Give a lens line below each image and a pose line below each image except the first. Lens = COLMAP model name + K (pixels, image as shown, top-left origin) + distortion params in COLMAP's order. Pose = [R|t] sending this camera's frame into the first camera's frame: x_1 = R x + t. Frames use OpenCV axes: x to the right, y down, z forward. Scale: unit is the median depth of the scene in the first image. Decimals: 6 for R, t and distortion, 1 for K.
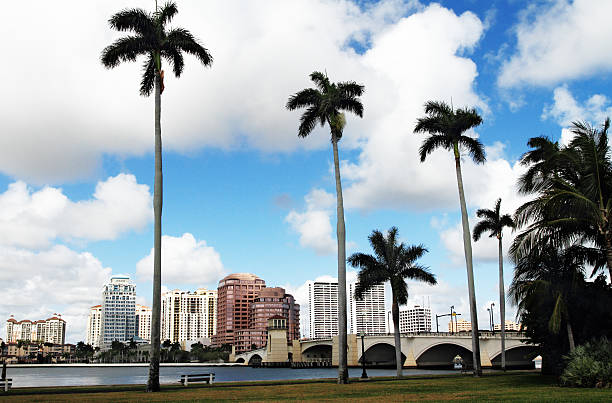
lens RADIAL K [[680.9, 0, 306.0], [0, 680.9, 201.5], [0, 0, 1]] dist [-0.053092, 0.018314]
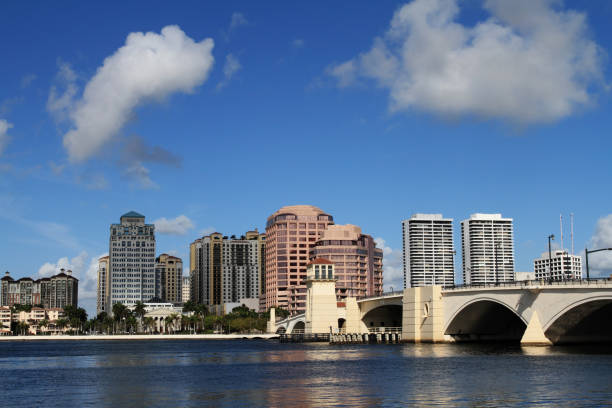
lens RADIAL K [[900.4, 0, 306.0], [0, 900.4, 204.0], [0, 0, 1]] dist [-0.014793, -0.023037]
pose [[0.993029, -0.014072, -0.117029, 0.021272], [0.024592, 0.995733, 0.088940, 0.024257], [0.115278, -0.091198, 0.989138, 0.104681]]
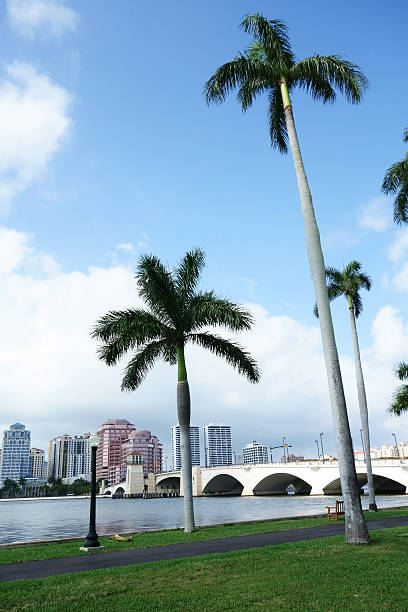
lens RADIAL K [[498.6, 0, 204.0], [0, 498.6, 306.0], [0, 0, 1]] dist [0.008389, 0.001201]
pose [[0.998183, -0.003979, 0.060131, 0.012981], [0.011339, 0.992395, -0.122571, 0.013883], [-0.059186, 0.123030, 0.990636, 0.061901]]
